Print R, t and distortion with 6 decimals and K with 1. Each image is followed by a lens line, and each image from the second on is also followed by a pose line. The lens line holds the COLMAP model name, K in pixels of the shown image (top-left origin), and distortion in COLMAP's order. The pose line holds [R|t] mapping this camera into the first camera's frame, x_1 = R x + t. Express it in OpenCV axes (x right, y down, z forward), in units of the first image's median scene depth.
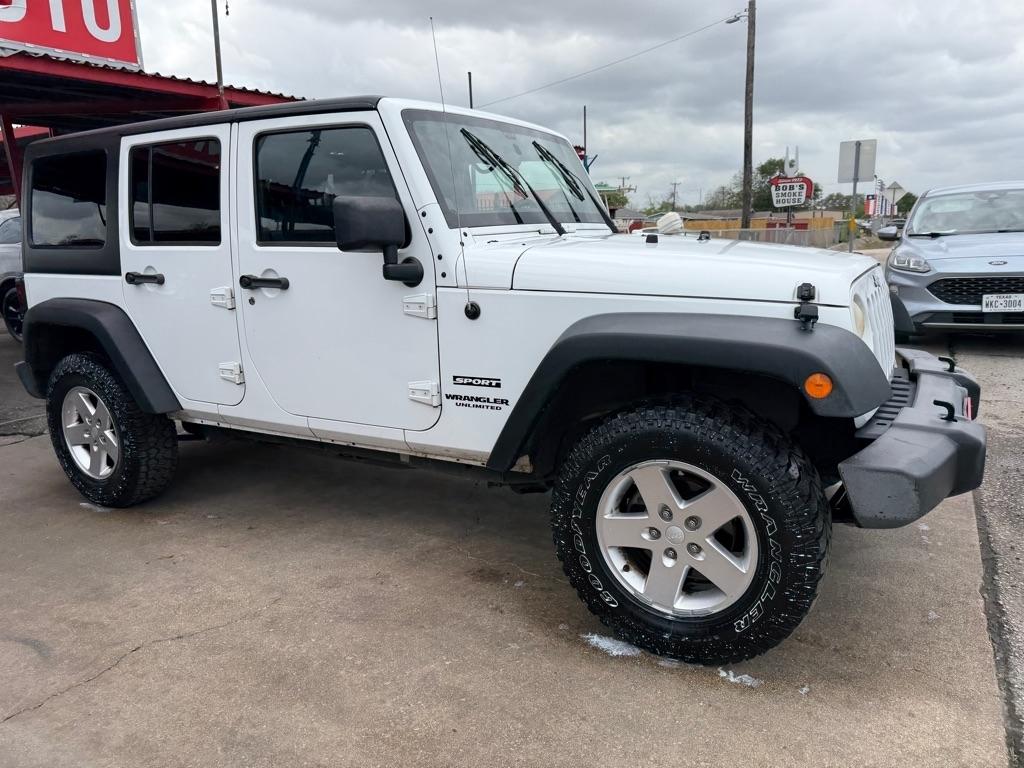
lens RADIAL K [[729.0, 0, 505.7], [0, 729.0, 385.4], [0, 0, 1]] dist [0.023172, -0.030536]
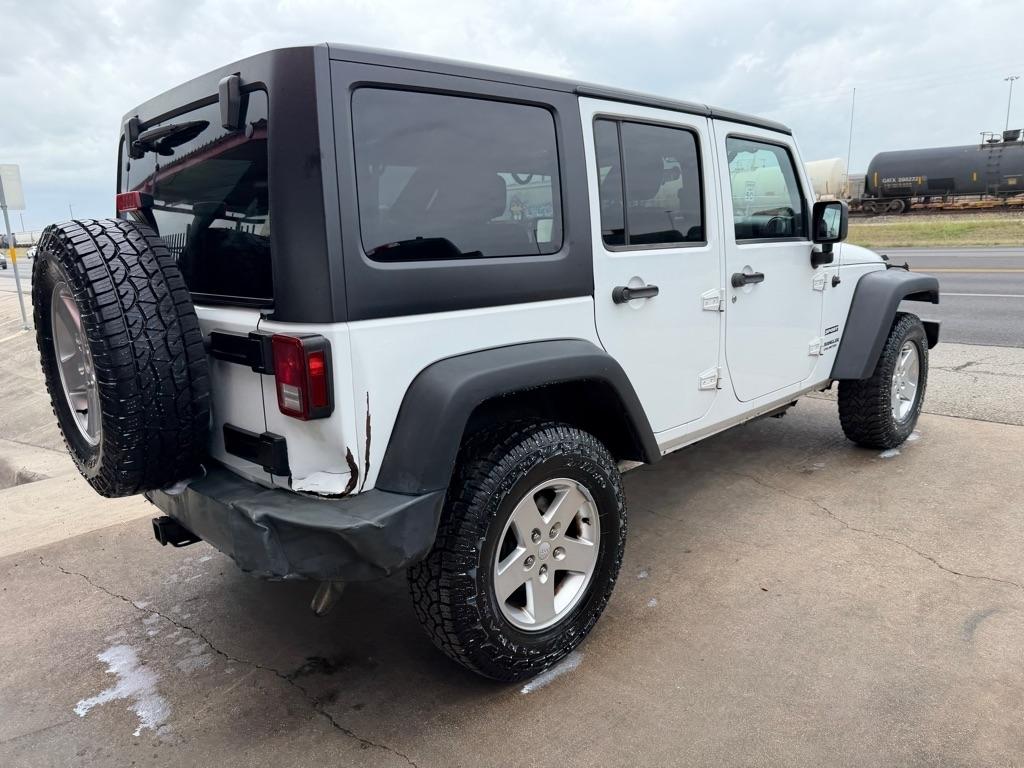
lens RADIAL K [[729.0, 0, 513.7], [0, 729.0, 387.9], [0, 0, 1]] dist [0.023172, -0.030536]
pose [[0.265877, -0.186635, 0.945768, -1.542367], [0.230248, 0.964980, 0.125698, -0.213663], [-0.936107, 0.184340, 0.299538, 1.106579]]
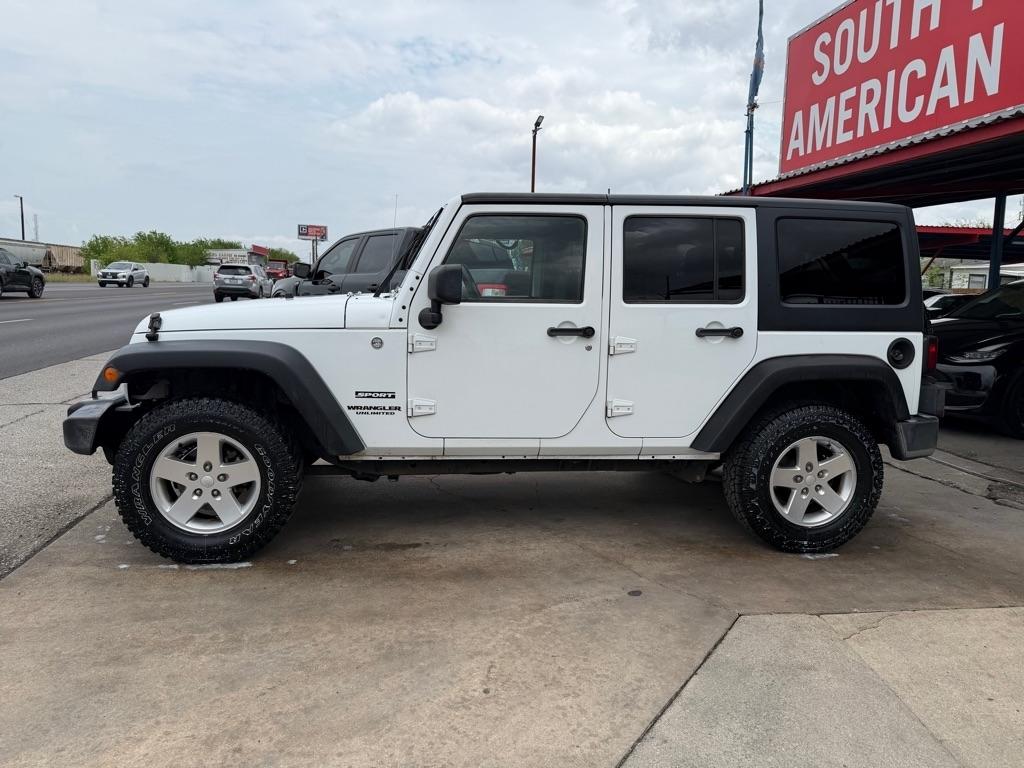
lens RADIAL K [[729.3, 0, 517.0], [0, 729.3, 376.5], [0, 0, 1]] dist [0.042568, -0.060116]
pose [[-0.781371, 0.083897, -0.618402, 0.864196], [-0.133786, 0.945365, 0.297299, -0.573914], [0.609558, 0.315034, -0.727456, 2.514471]]
